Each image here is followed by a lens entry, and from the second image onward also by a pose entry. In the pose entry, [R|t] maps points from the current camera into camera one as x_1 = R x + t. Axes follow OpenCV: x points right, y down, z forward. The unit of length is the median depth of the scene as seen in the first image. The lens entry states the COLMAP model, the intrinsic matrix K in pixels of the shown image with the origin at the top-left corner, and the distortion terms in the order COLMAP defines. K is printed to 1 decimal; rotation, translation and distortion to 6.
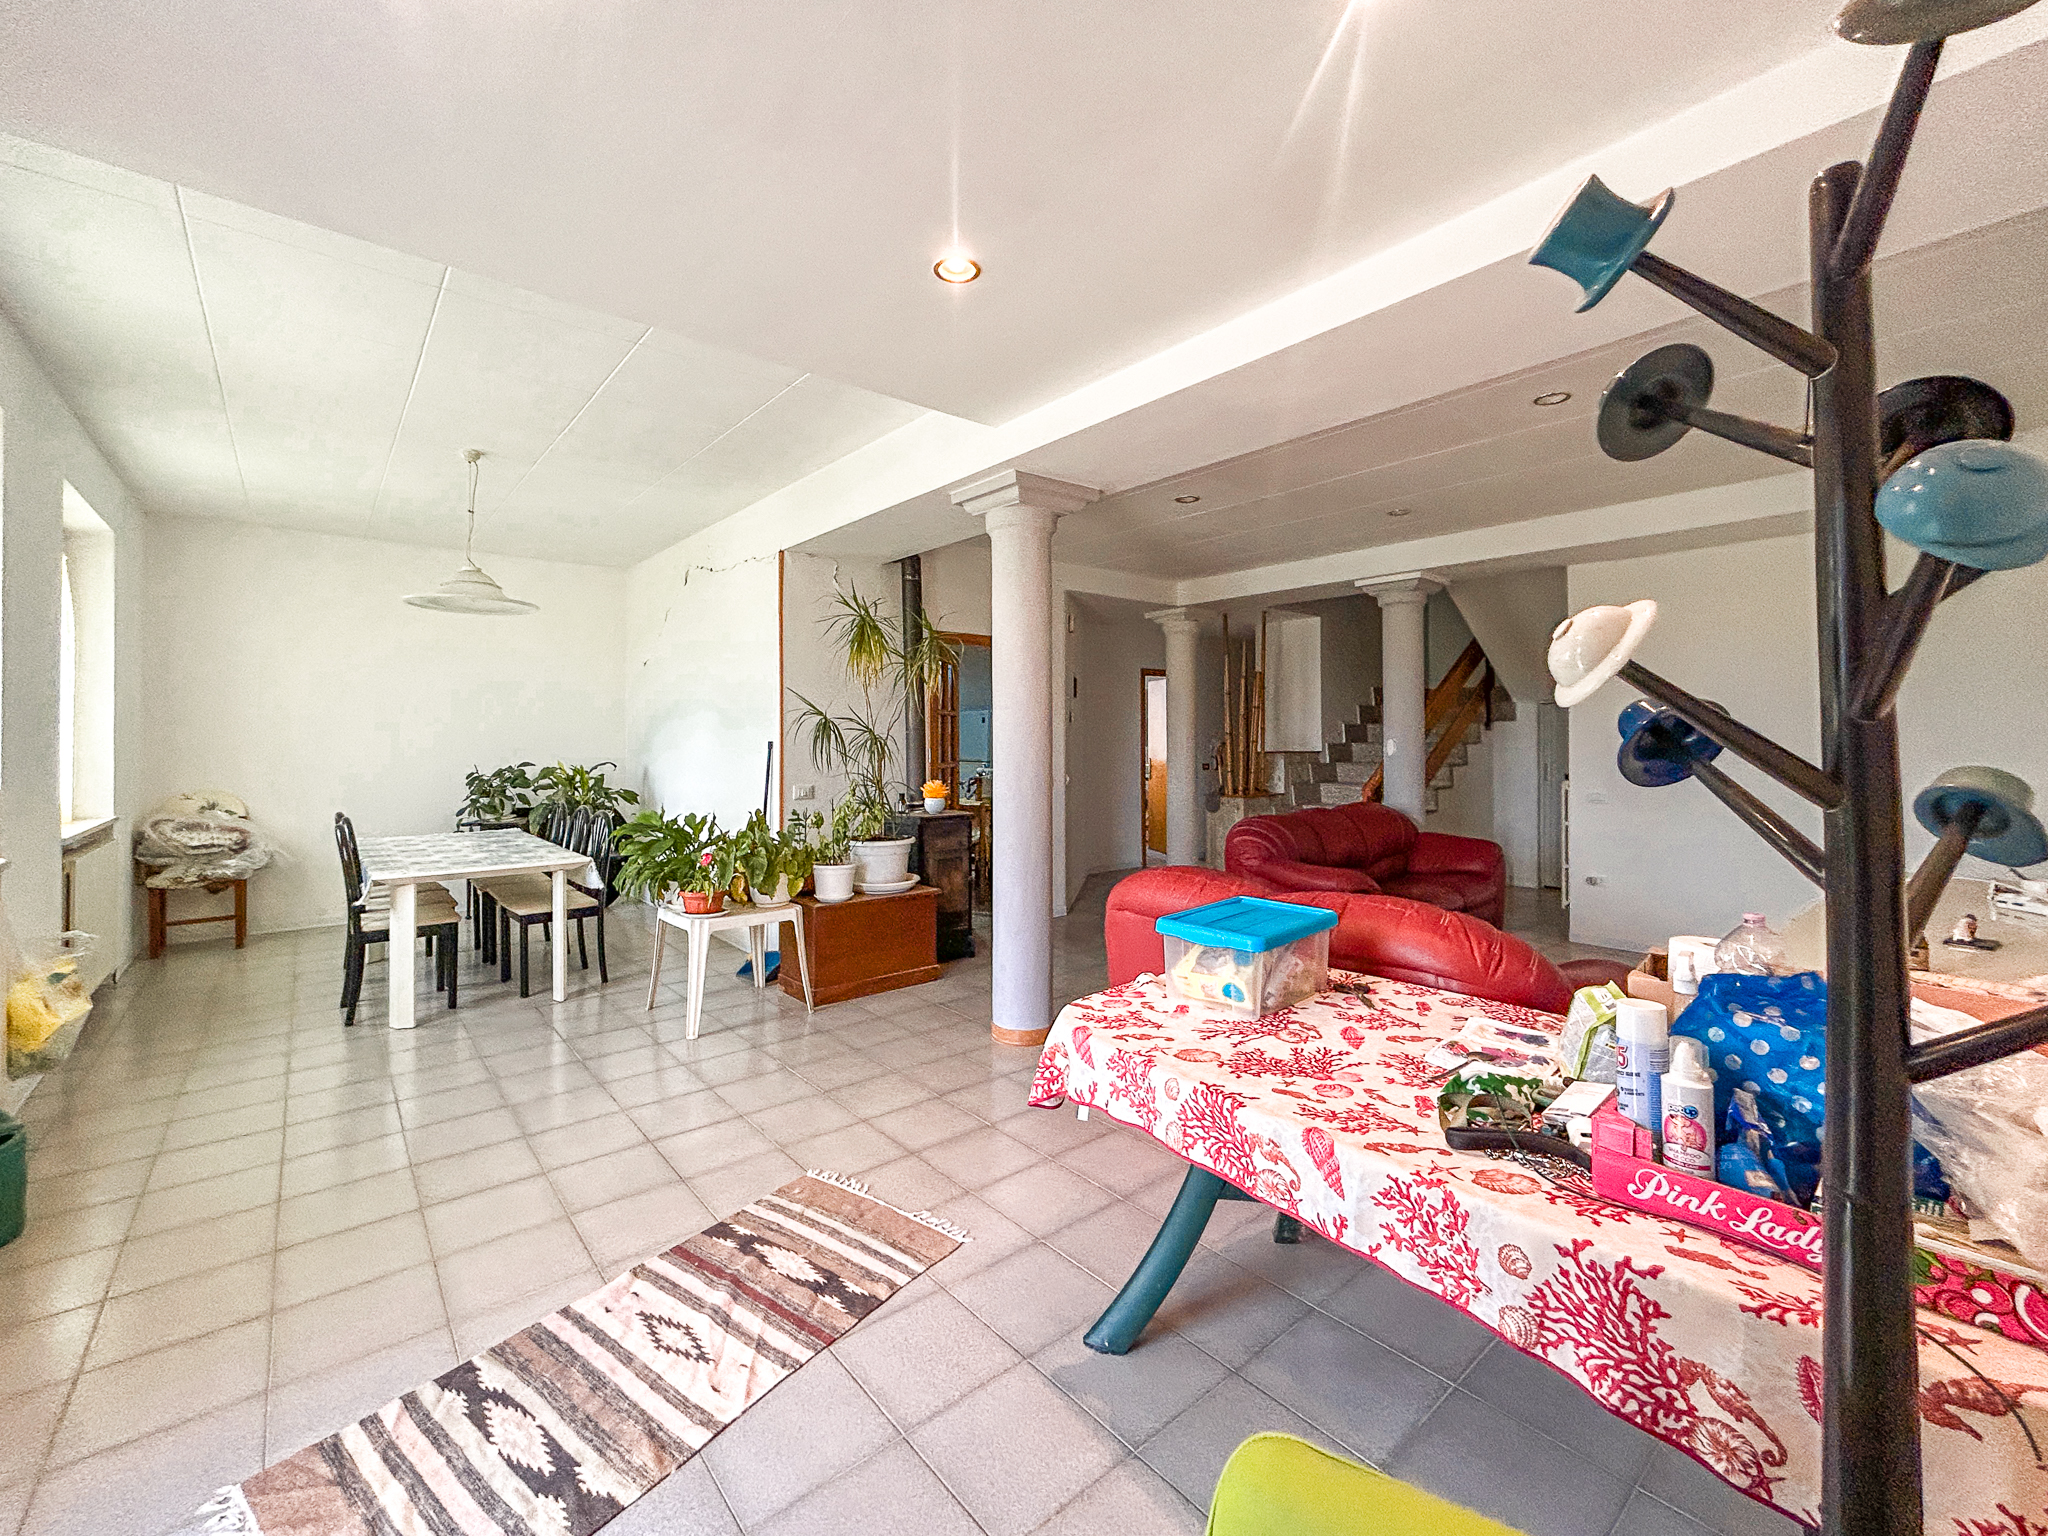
lens RADIAL K [[846.3, 0, 1024.1], [0, 846.3, 733.1], [0, 0, 1]] dist [-0.000486, 0.000695]
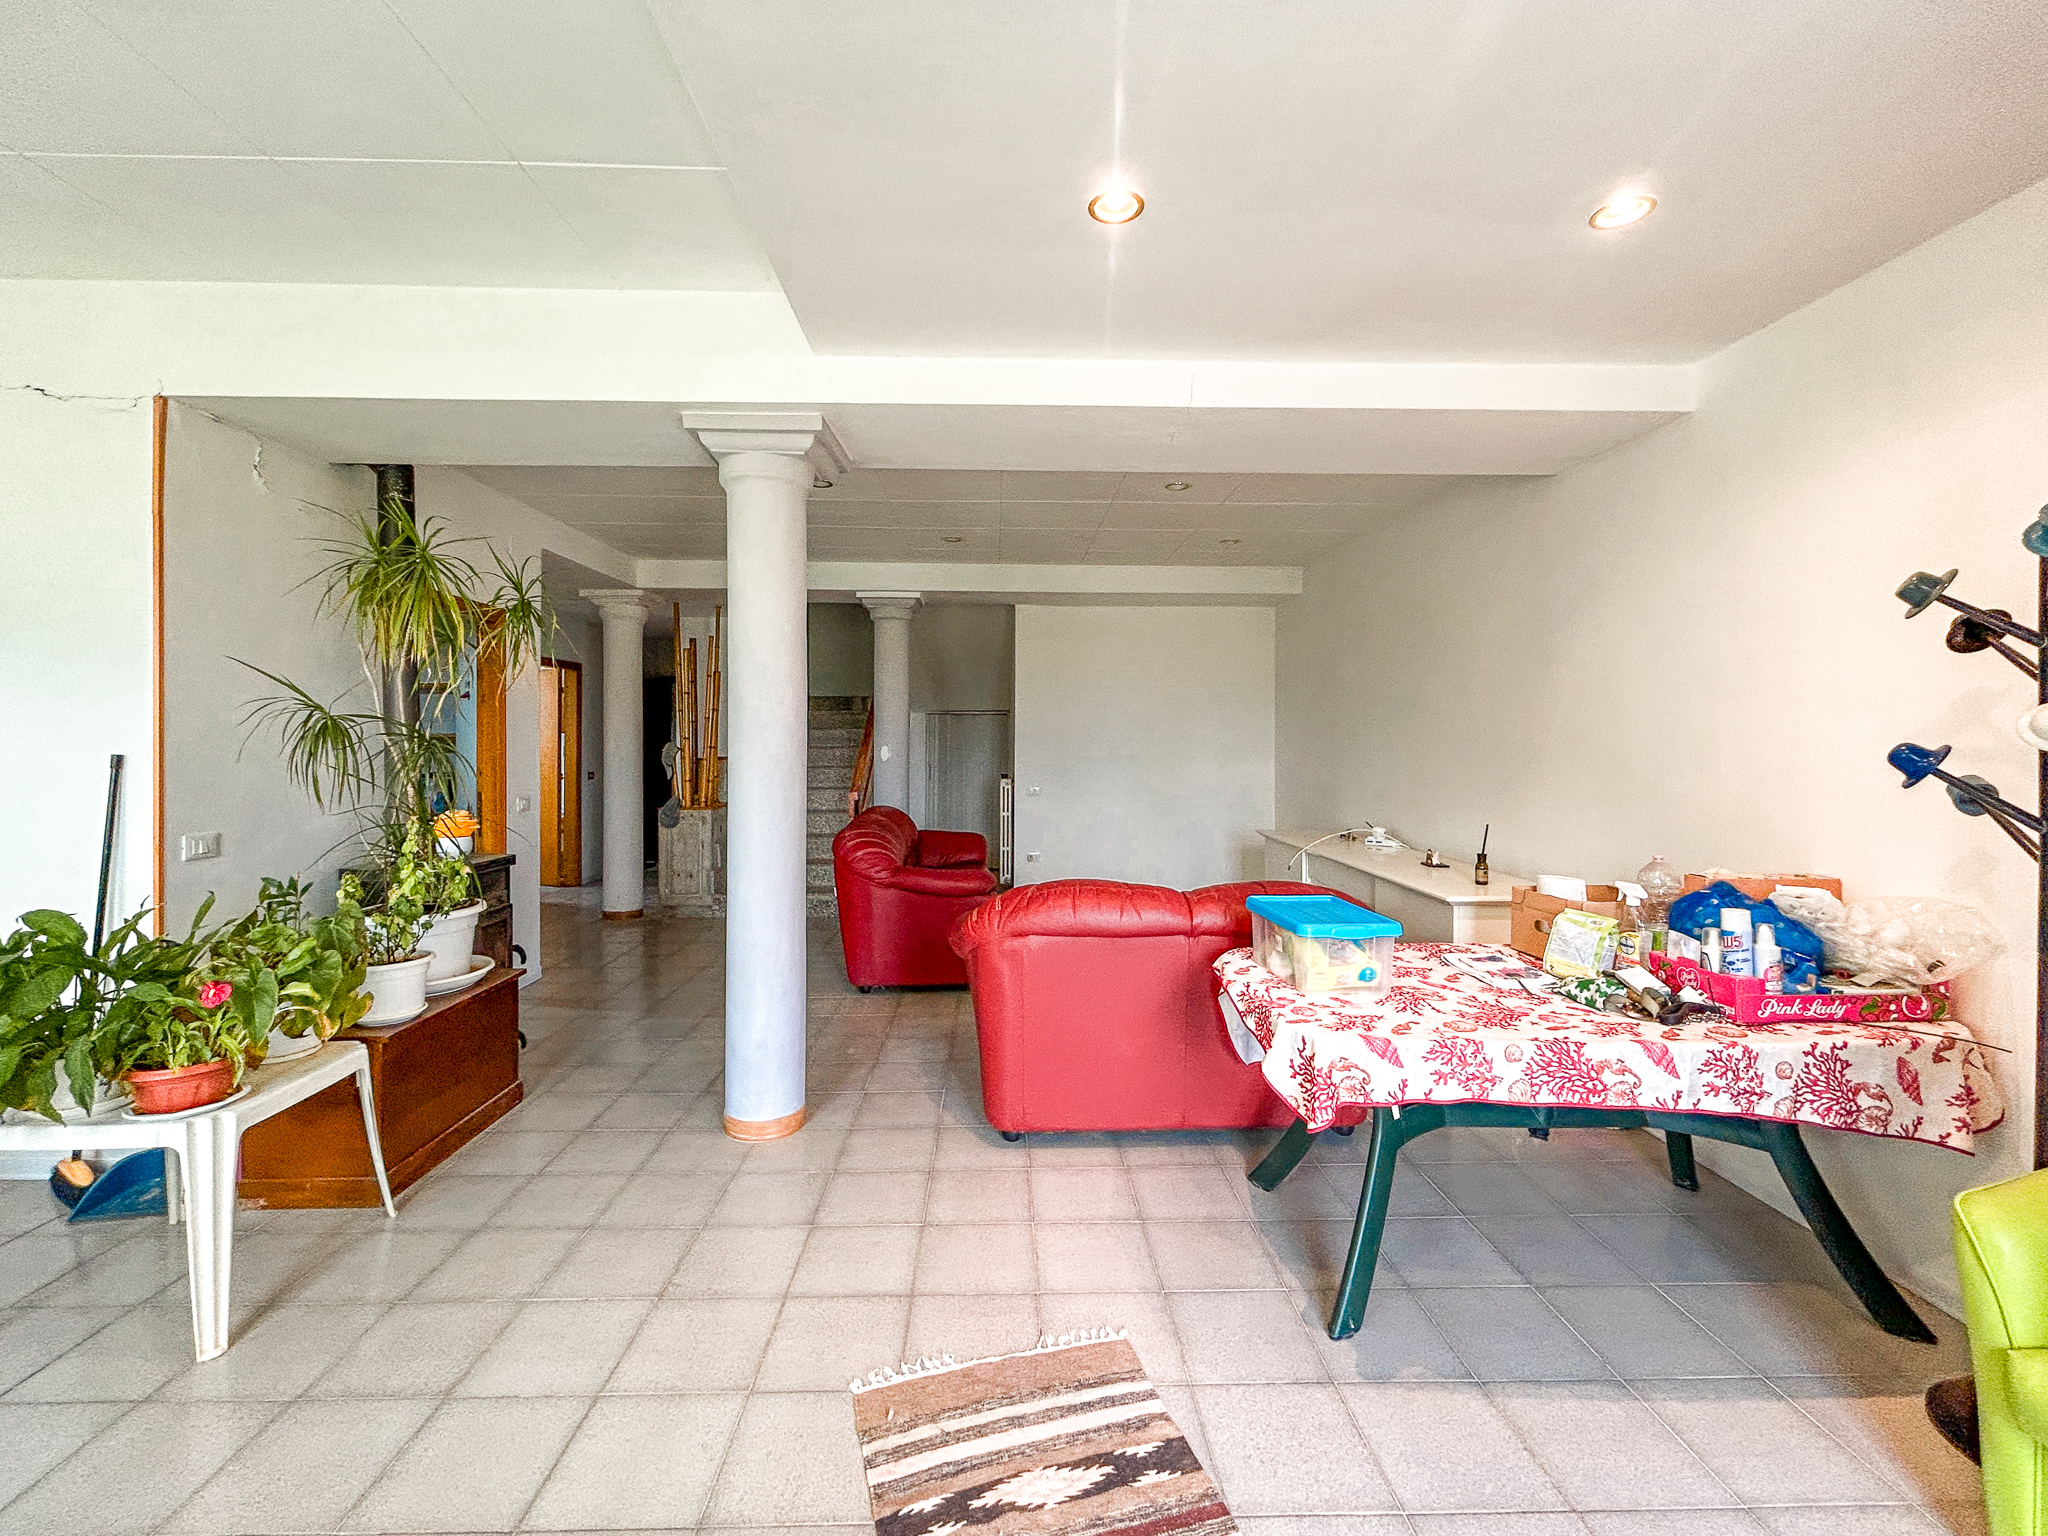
lens RADIAL K [[855.7, 0, 1021.1], [0, 855.7, 743.2], [0, 0, 1]] dist [0.002369, 0.000664]
pose [[0.627358, -0.000282, 0.778731, -0.958451], [-0.009112, 0.999929, 0.007702, -0.017479], [-0.778678, -0.011928, 0.627310, 0.624583]]
